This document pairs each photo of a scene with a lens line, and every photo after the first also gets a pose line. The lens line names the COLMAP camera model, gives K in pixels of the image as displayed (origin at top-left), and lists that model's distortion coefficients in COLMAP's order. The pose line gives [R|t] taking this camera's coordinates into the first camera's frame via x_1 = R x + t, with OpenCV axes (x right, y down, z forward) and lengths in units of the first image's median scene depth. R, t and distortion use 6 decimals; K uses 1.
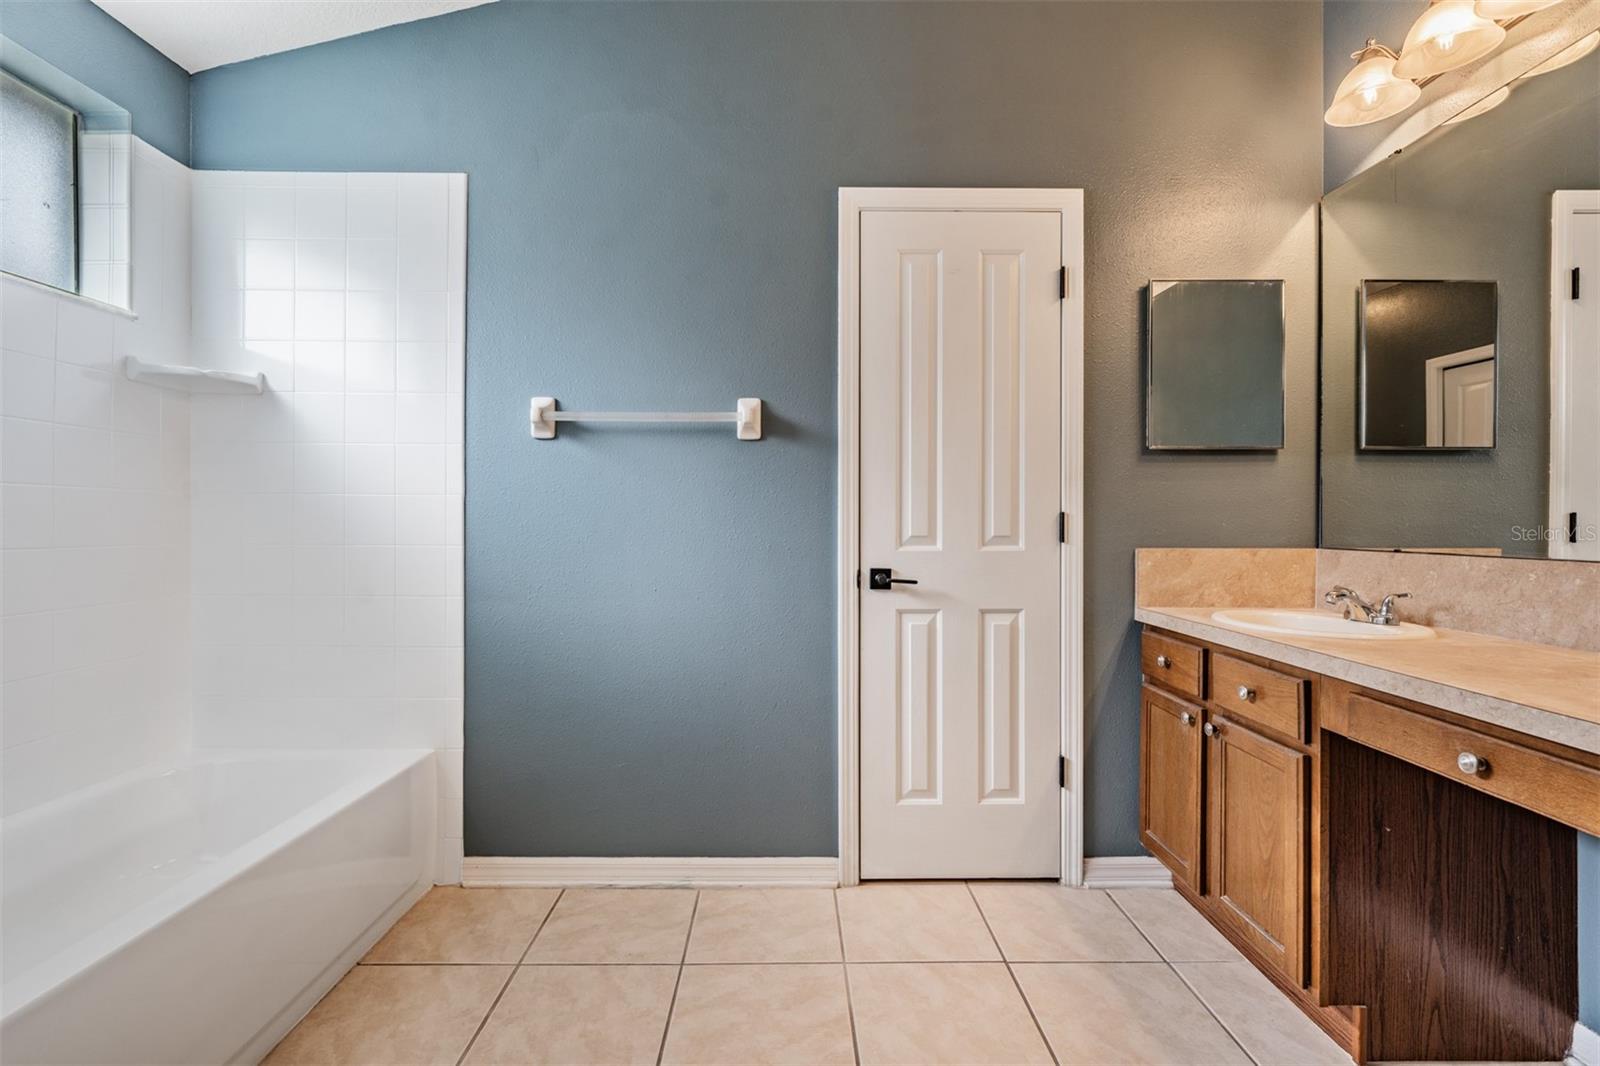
lens RADIAL K [[755.4, 0, 797.0], [0, 755.4, 526.2], [0, 0, 1]] dist [-0.001238, -0.000400]
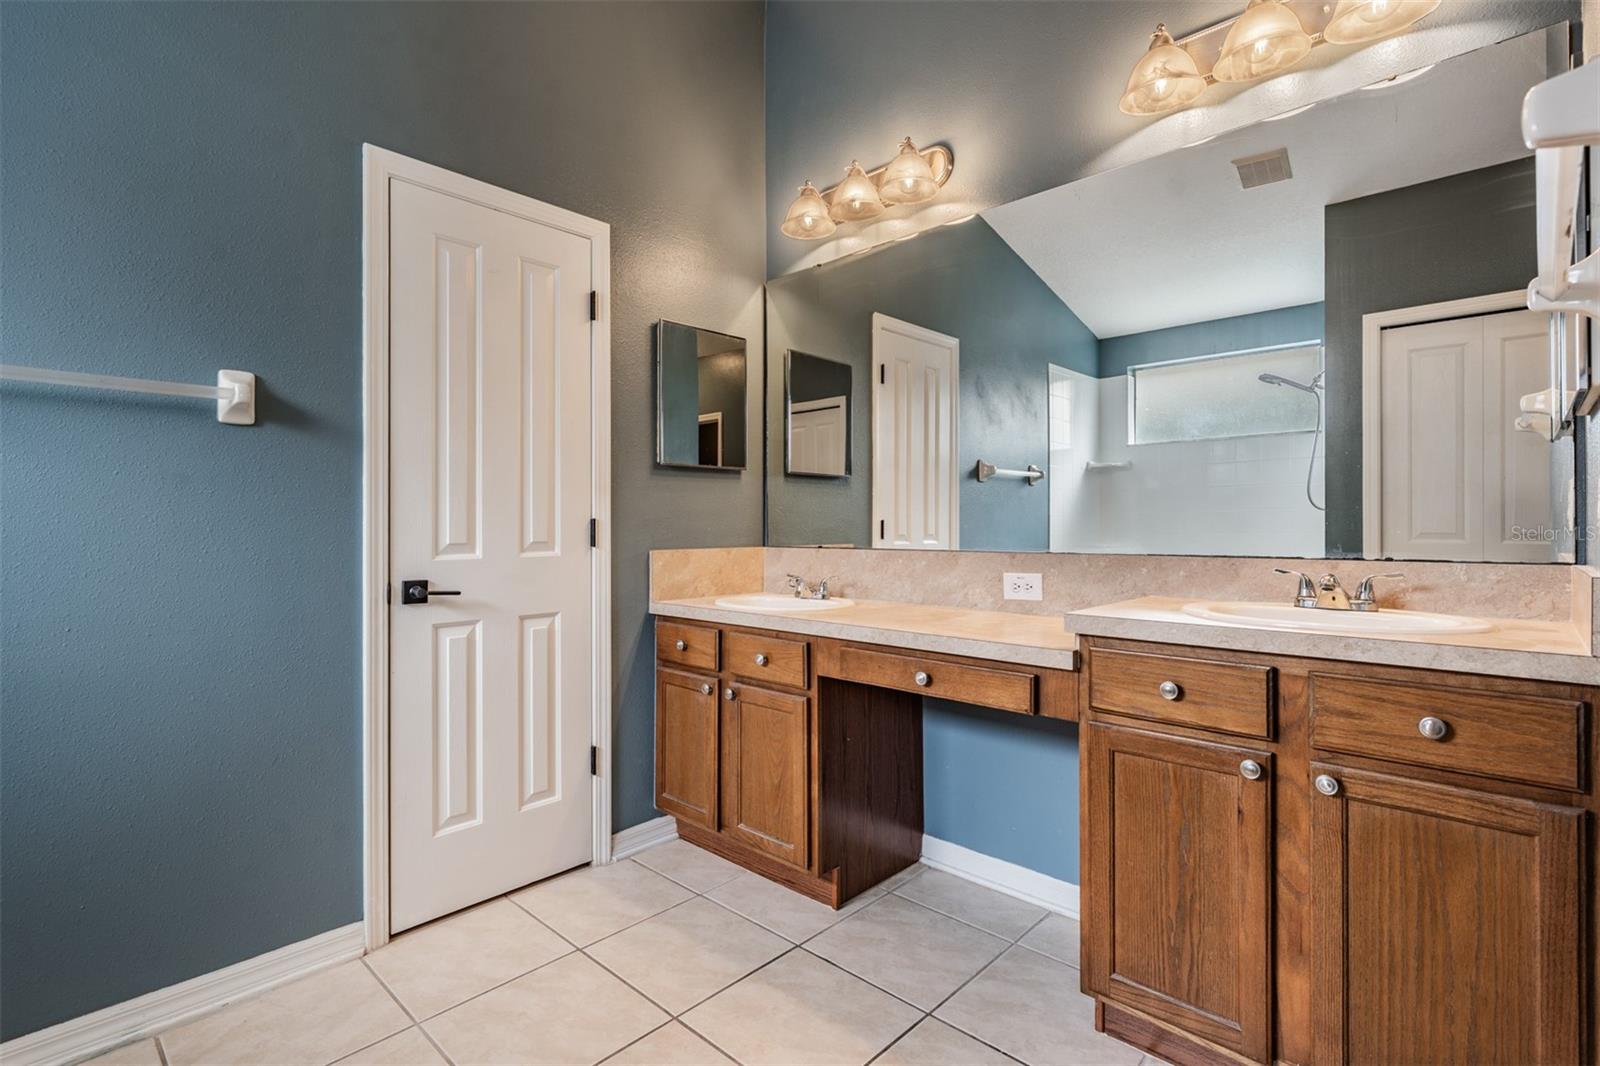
lens RADIAL K [[755.4, 0, 797.0], [0, 755.4, 526.2], [0, 0, 1]] dist [-0.001238, -0.000400]
pose [[0.690517, -0.003782, 0.723307, -0.231192], [0.009351, 0.999949, -0.003698, -0.001288], [-0.723256, 0.009317, 0.690517, 0.048178]]
